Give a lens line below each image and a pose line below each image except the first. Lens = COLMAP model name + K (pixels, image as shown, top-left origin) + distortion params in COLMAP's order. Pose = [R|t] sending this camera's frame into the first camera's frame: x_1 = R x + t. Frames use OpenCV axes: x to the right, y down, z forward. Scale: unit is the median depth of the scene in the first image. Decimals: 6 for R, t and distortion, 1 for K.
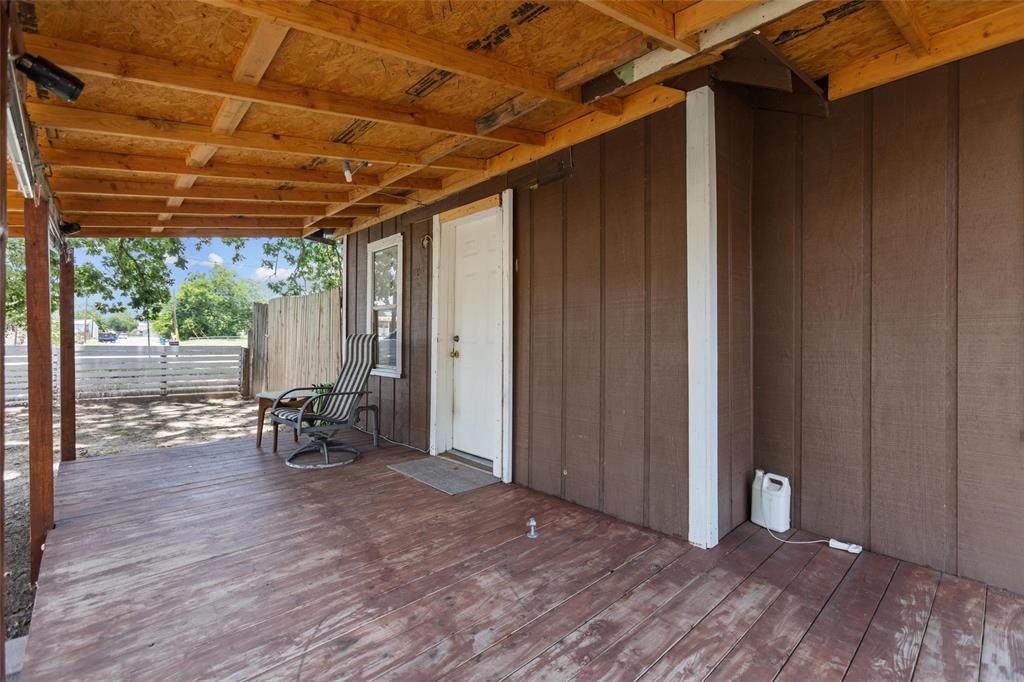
lens RADIAL K [[460.6, 0, 512.0], [0, 460.6, 341.0], [0, 0, 1]] dist [-0.009919, 0.000128]
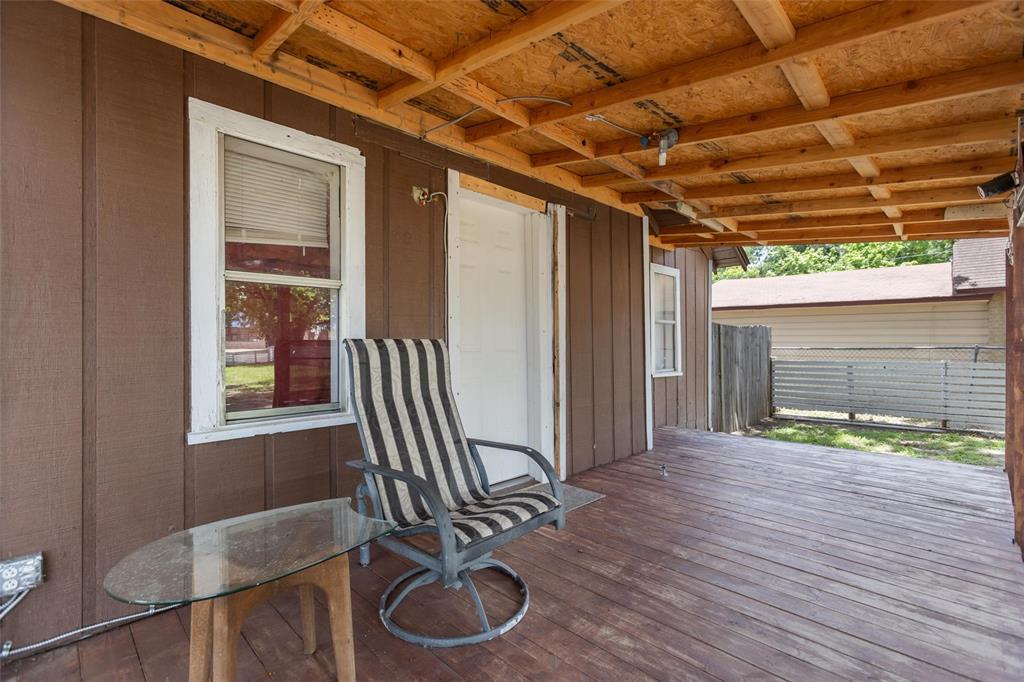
lens RADIAL K [[460.6, 0, 512.0], [0, 460.6, 341.0], [0, 0, 1]] dist [-0.009919, 0.000128]
pose [[-0.032477, 0.007988, 0.999441, -1.268758], [0.014020, 0.999873, -0.007536, -0.007922], [-0.999374, 0.013767, -0.032585, 1.363083]]
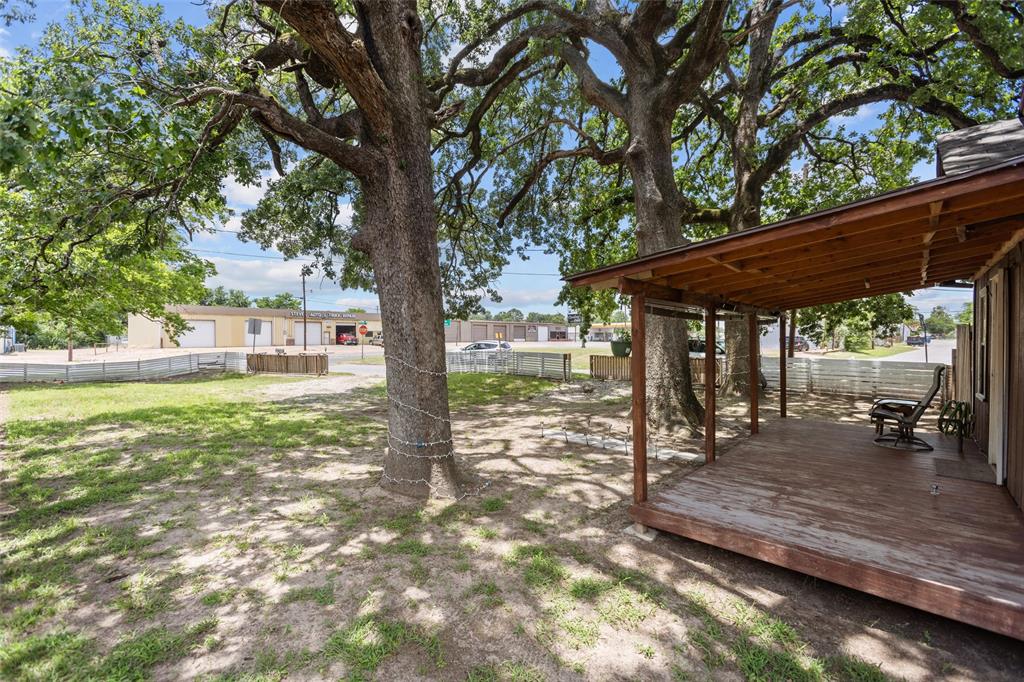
lens RADIAL K [[460.6, 0, 512.0], [0, 460.6, 341.0], [0, 0, 1]] dist [-0.009919, 0.000128]
pose [[0.115122, 0.006106, -0.993333, 1.414278], [-0.011619, 0.999921, 0.004800, -0.127498], [0.993283, 0.010989, 0.115184, -0.706767]]
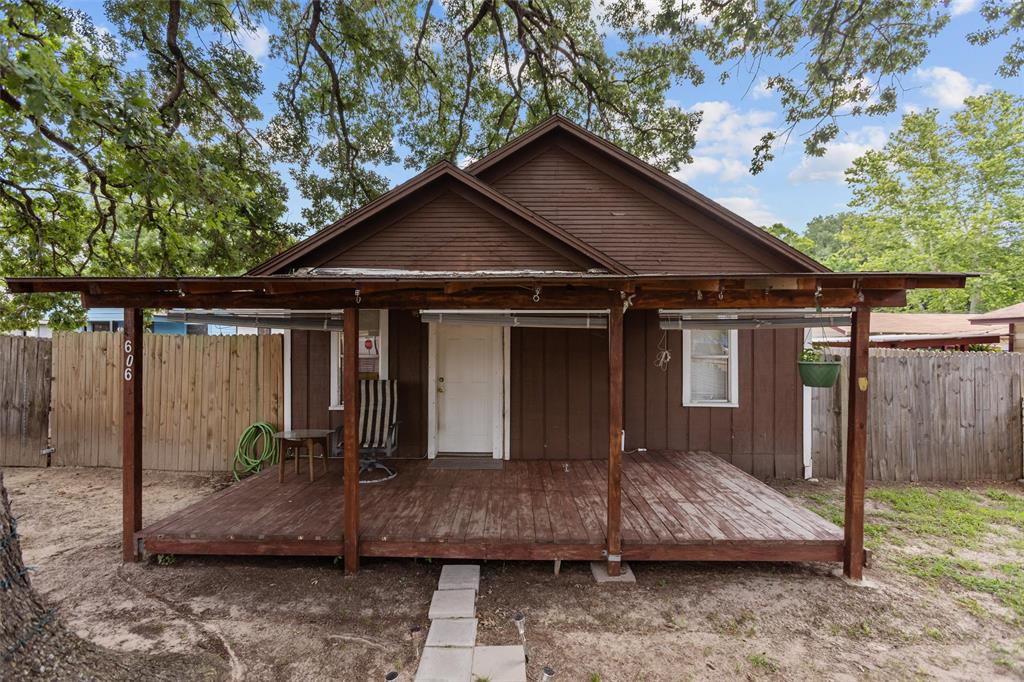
lens RADIAL K [[460.6, 0, 512.0], [0, 460.6, 341.0], [0, 0, 1]] dist [-0.009919, 0.000128]
pose [[0.683316, 0.006160, 0.730097, -1.581146], [0.003687, 0.999923, -0.011887, -0.166302], [-0.730113, 0.010815, 0.683241, -0.315923]]
